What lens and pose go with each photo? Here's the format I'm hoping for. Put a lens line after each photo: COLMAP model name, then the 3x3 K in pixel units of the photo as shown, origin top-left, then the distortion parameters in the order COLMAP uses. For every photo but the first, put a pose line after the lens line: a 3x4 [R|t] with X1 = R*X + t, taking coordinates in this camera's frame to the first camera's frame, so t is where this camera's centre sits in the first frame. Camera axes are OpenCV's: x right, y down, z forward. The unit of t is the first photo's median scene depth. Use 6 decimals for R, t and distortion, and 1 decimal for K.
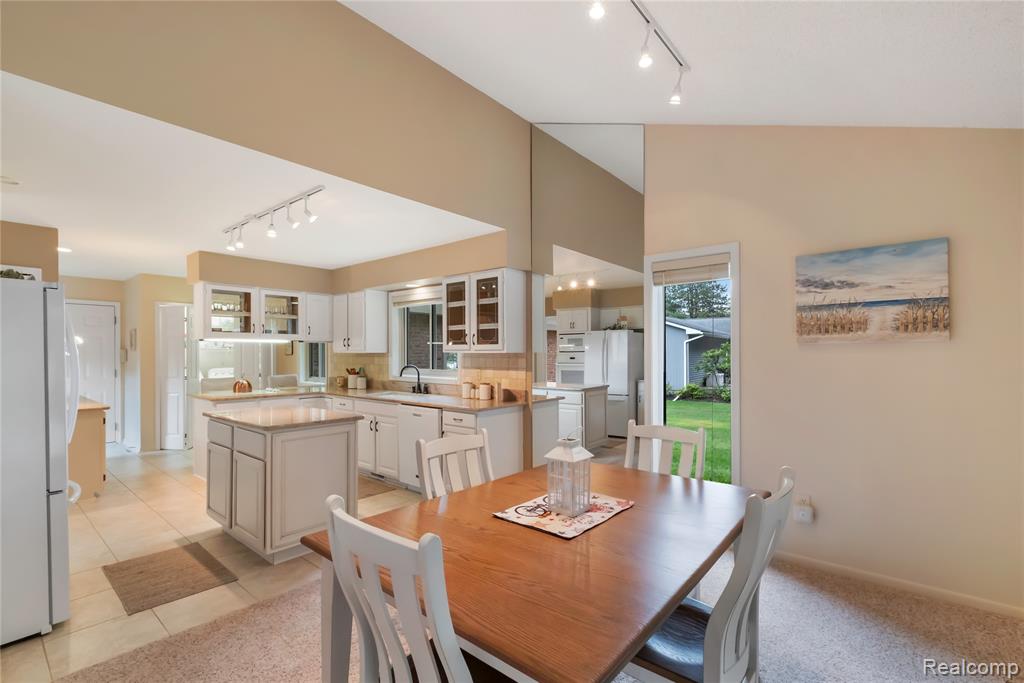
lens RADIAL K [[447.4, 0, 512.0], [0, 447.4, 354.1], [0, 0, 1]] dist [0.001303, -0.000389]
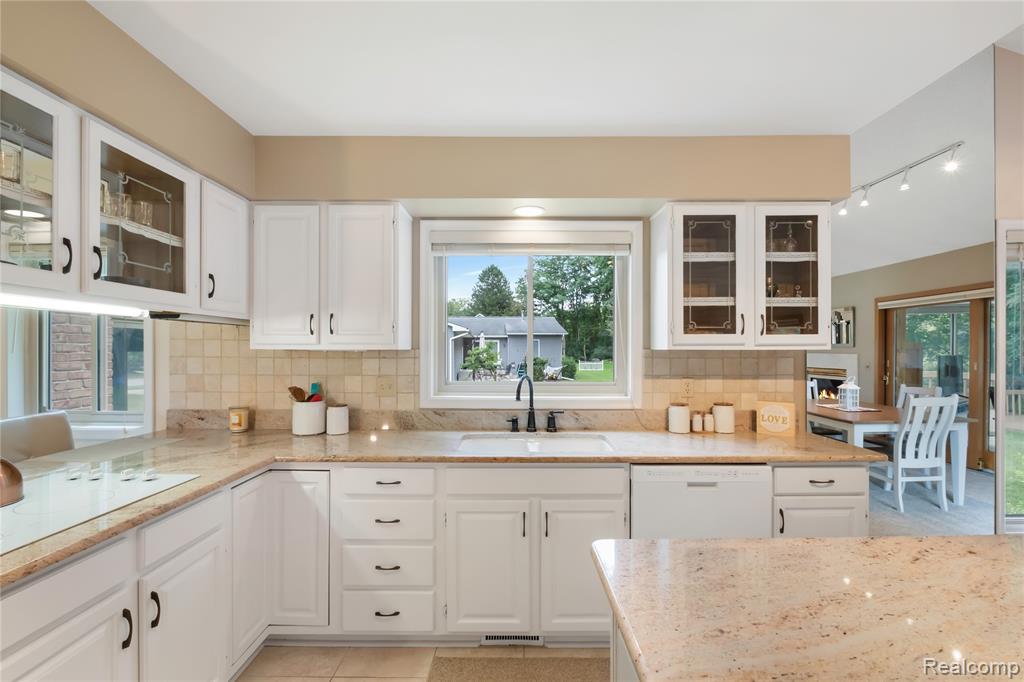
lens RADIAL K [[447.4, 0, 492.0], [0, 447.4, 345.1], [0, 0, 1]] dist [0.001303, -0.000389]
pose [[0.773889, 0.007602, 0.633276, -0.604740], [0.001876, 0.999896, -0.014297, -0.000708], [-0.633319, 0.012252, 0.773794, 0.701264]]
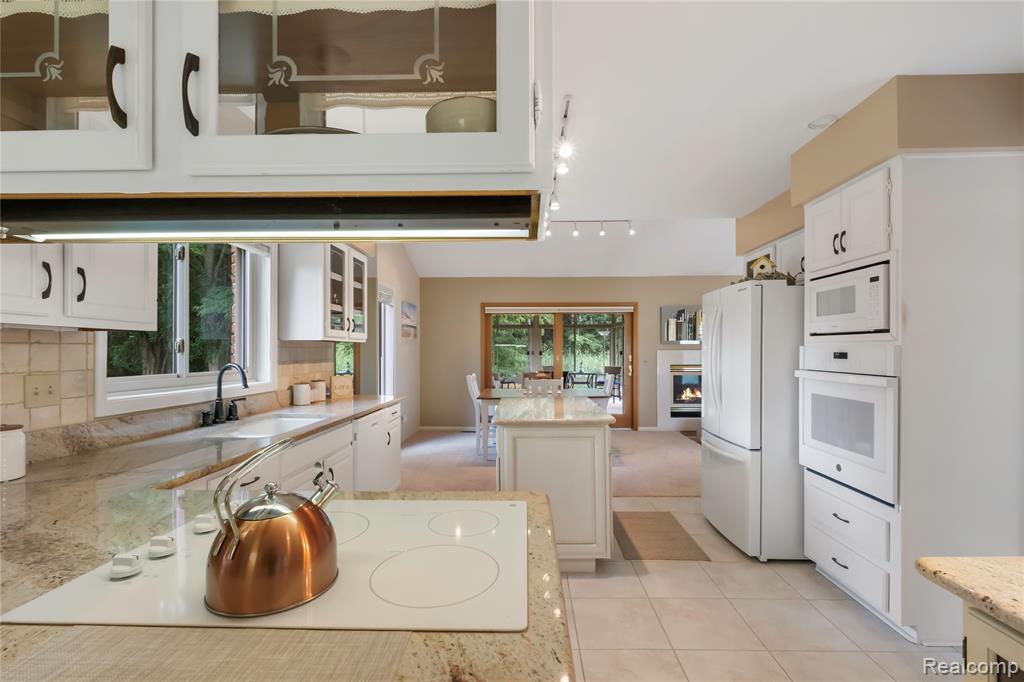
lens RADIAL K [[447.4, 0, 518.6], [0, 447.4, 351.6], [0, 0, 1]] dist [0.001303, -0.000389]
pose [[-0.621819, -0.000828, 0.783161, -0.837361], [0.002211, 0.999994, 0.002813, 0.013168], [-0.783158, 0.003481, -0.621813, 1.137870]]
